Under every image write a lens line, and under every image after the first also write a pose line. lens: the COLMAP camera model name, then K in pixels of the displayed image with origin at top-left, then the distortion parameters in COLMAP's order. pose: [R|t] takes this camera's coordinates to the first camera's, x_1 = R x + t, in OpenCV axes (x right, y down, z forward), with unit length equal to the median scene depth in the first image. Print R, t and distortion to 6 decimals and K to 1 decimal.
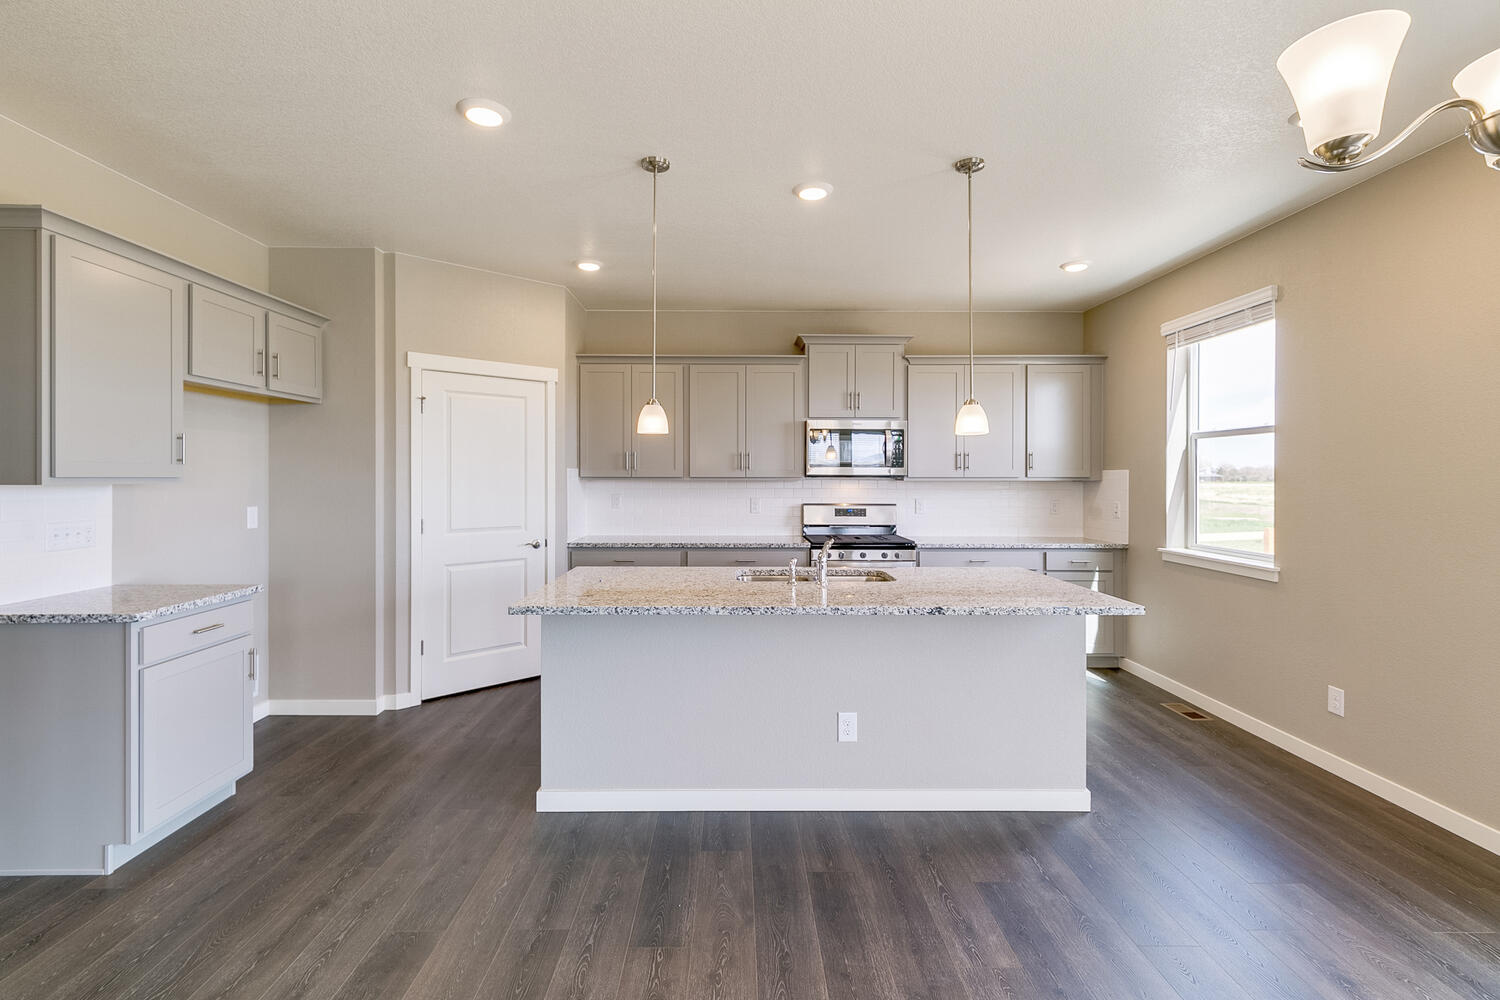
lens RADIAL K [[681.5, 0, 743.8], [0, 681.5, 482.4], [0, 0, 1]] dist [0.002970, 0.002273]
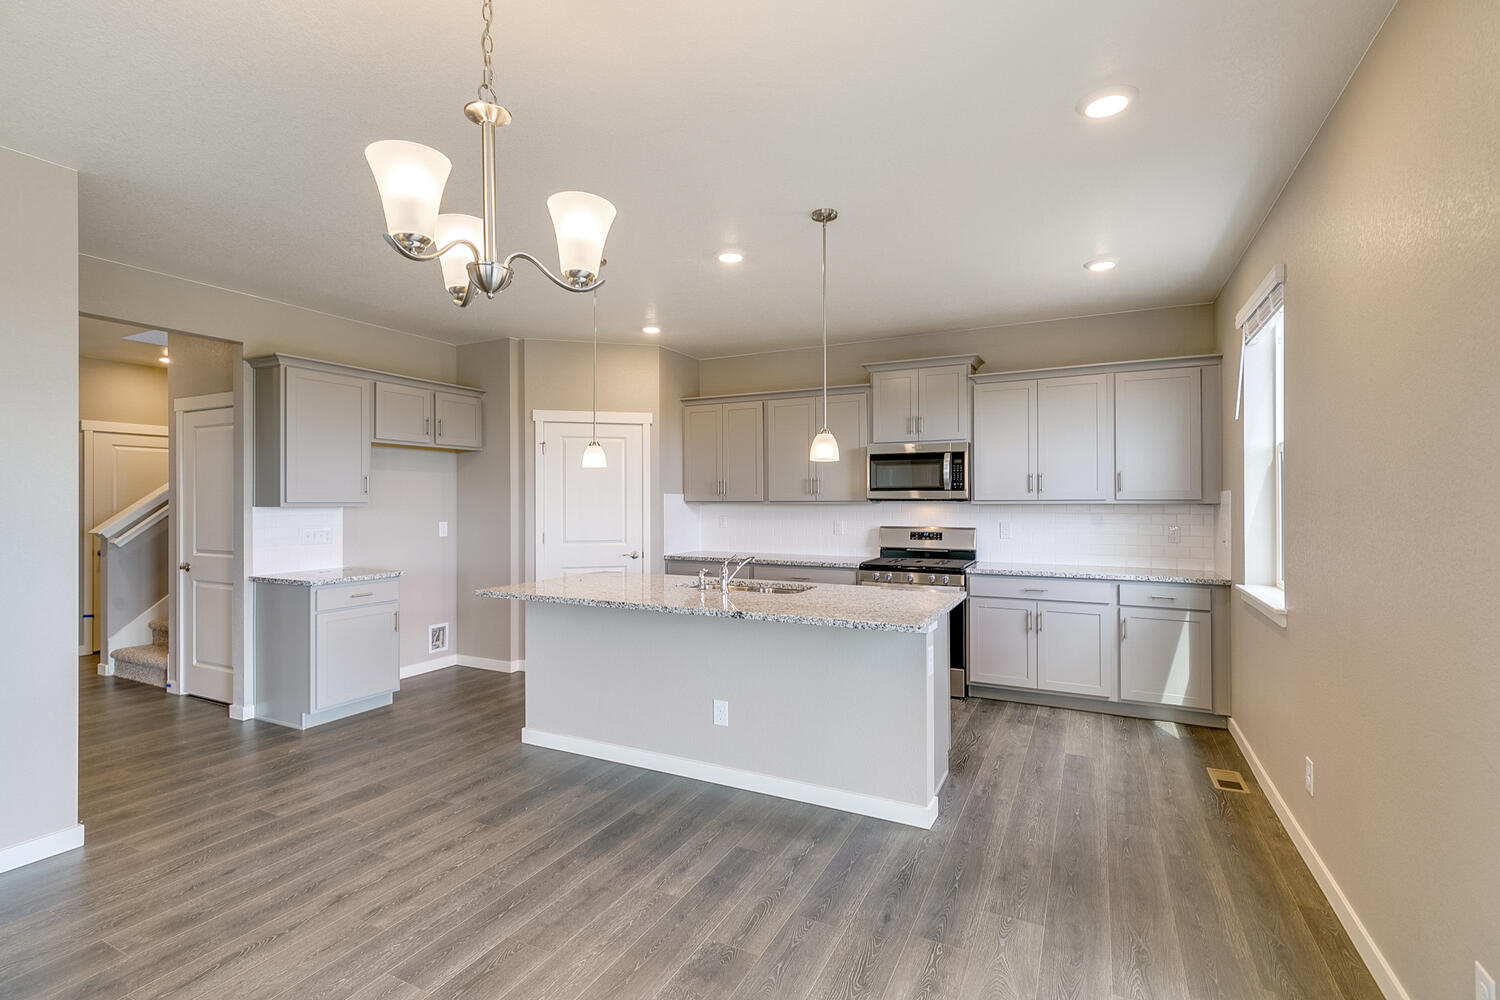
lens RADIAL K [[681.5, 0, 729.5], [0, 681.5, 501.0], [0, 0, 1]] dist [0.002970, 0.002273]
pose [[0.886449, -0.003529, -0.462812, 0.509148], [-0.000348, 0.999966, -0.008292, 0.001952], [0.462825, 0.007511, 0.886418, -0.026373]]
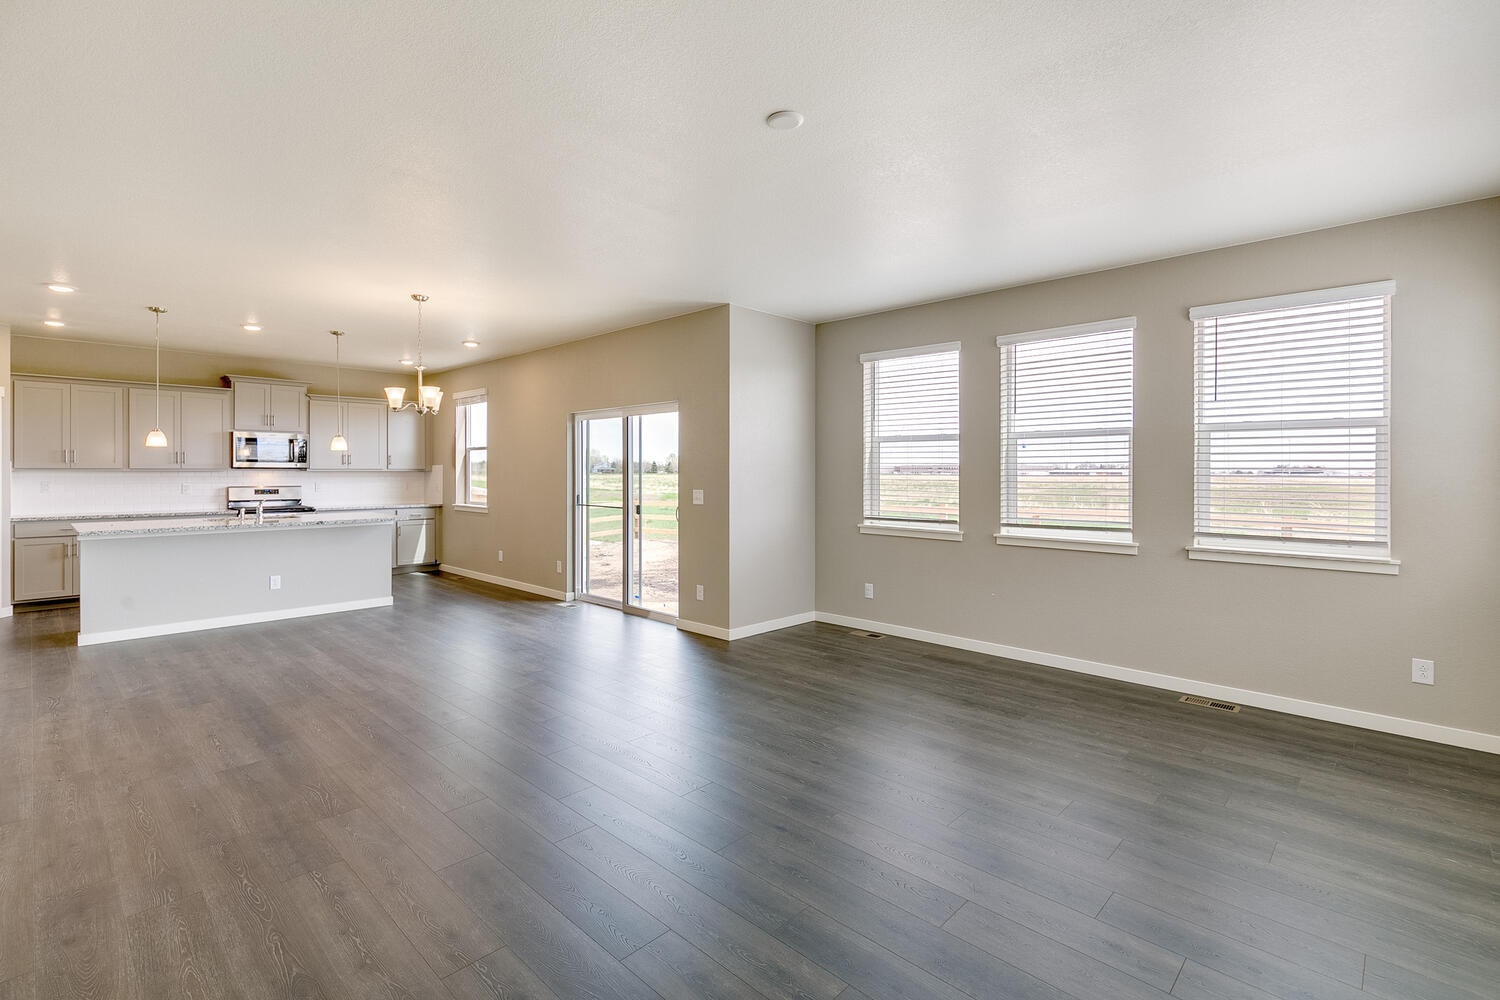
lens RADIAL K [[681.5, 0, 740.2], [0, 681.5, 473.4], [0, 0, 1]] dist [0.002970, 0.002273]
pose [[0.703852, -0.003677, 0.710337, -0.259222], [0.001975, 0.999993, 0.003219, 0.000115], [-0.710344, -0.000862, 0.703854, -1.177703]]
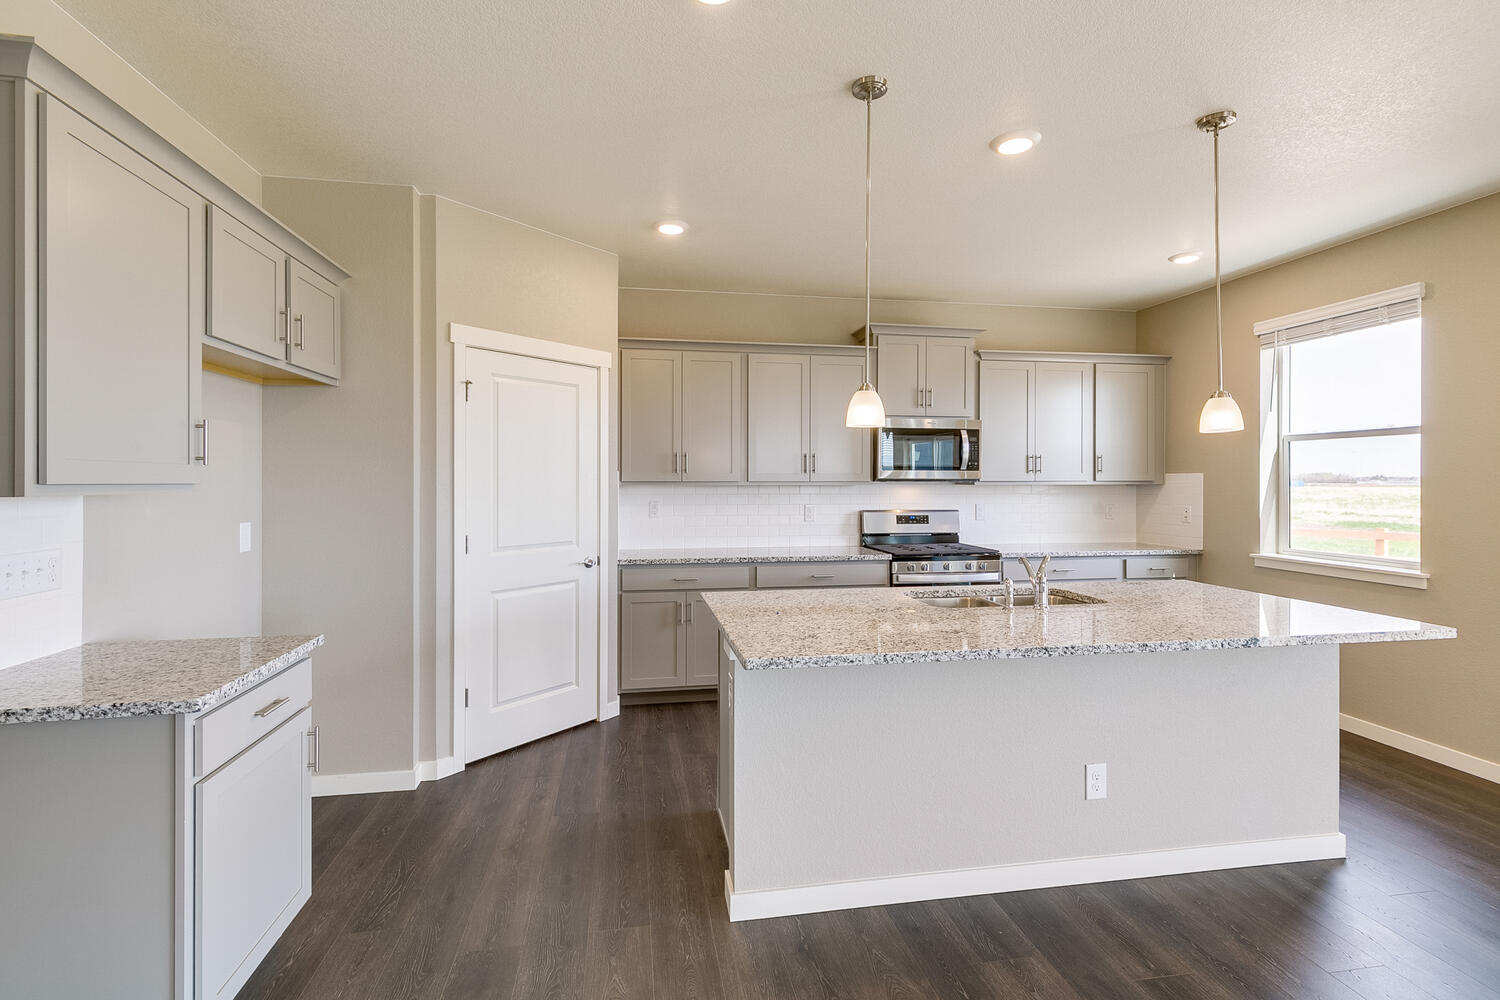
lens RADIAL K [[681.5, 0, 745.2], [0, 681.5, 484.2], [0, 0, 1]] dist [0.002970, 0.002273]
pose [[0.987371, -0.002586, 0.158403, -0.295500], [0.003013, 0.999992, -0.002457, -0.002841], [-0.158396, 0.002904, 0.987371, 0.177331]]
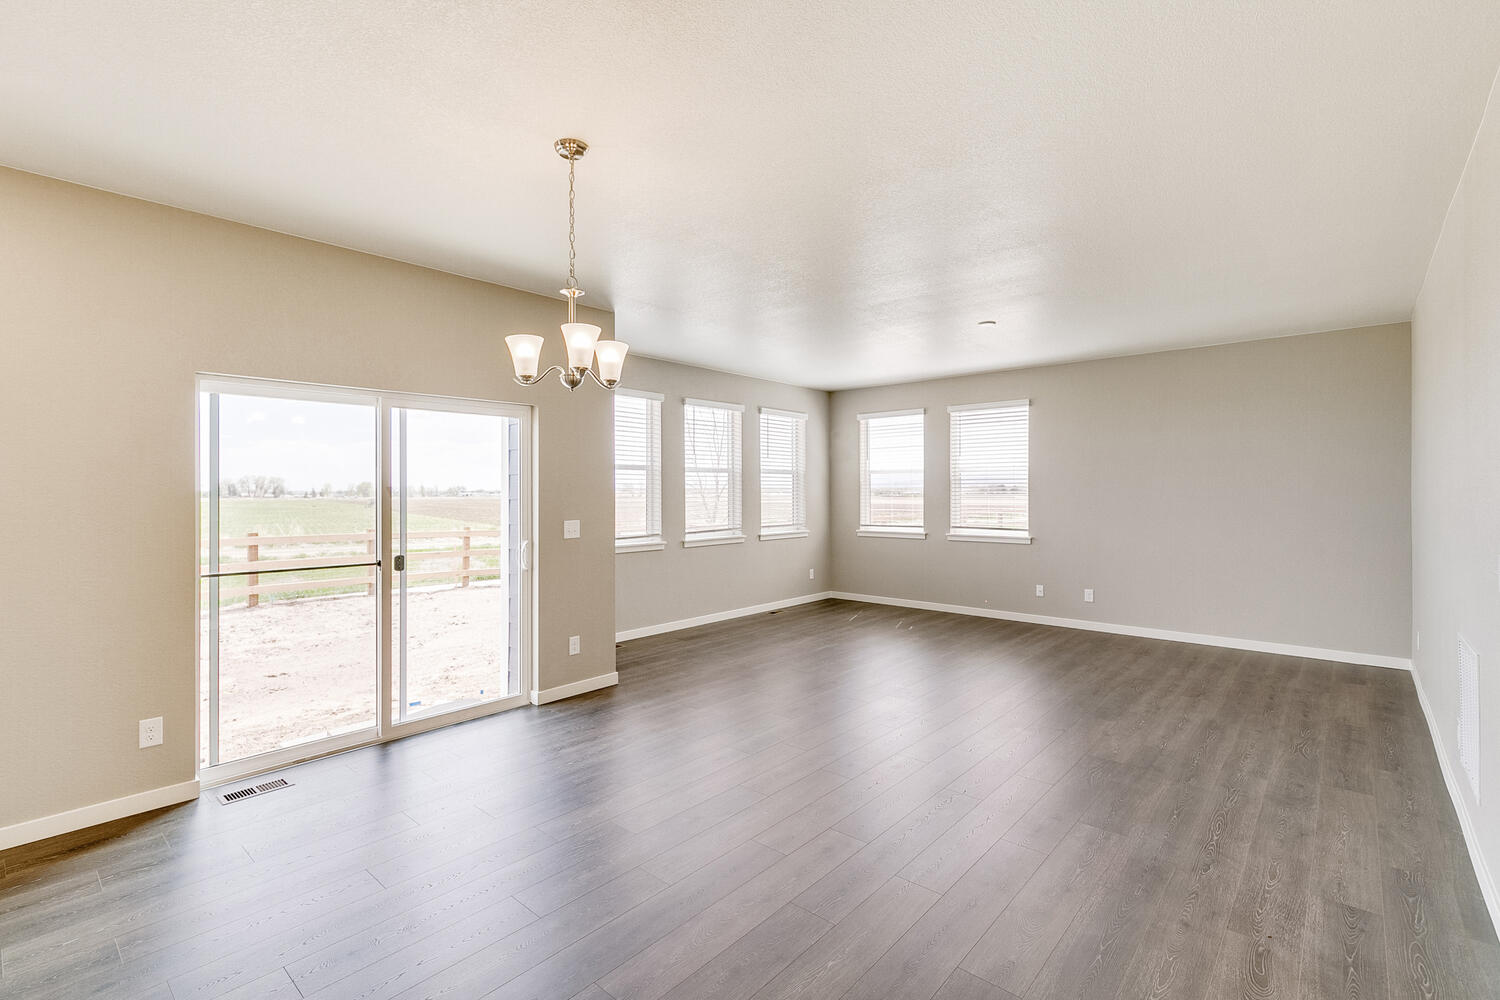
lens RADIAL K [[681.5, 0, 745.7], [0, 681.5, 489.5], [0, 0, 1]] dist [0.002970, 0.002273]
pose [[-0.738135, 0.005792, 0.674629, -0.313696], [0.006796, 0.999976, -0.001149, -0.010333], [-0.674619, 0.003737, -0.738156, 0.605458]]
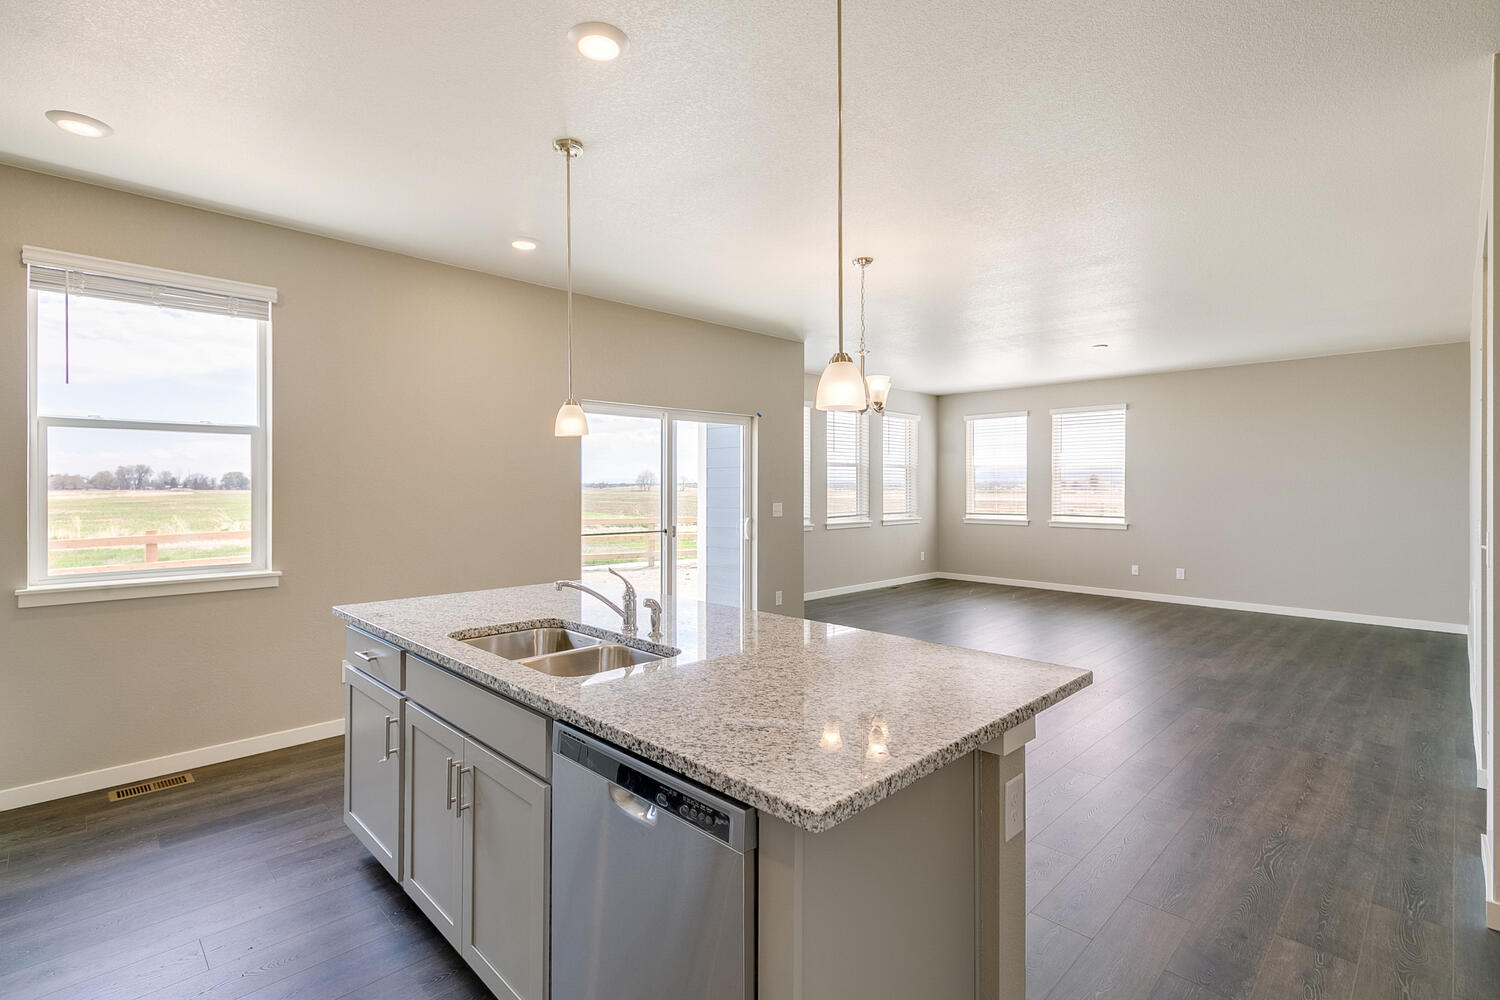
lens RADIAL K [[681.5, 0, 748.8], [0, 681.5, 487.7], [0, 0, 1]] dist [0.002970, 0.002273]
pose [[-0.685303, -0.002938, 0.728252, -0.384664], [0.001304, 0.999985, 0.005262, -0.003370], [-0.728257, 0.004555, -0.685289, 1.078824]]
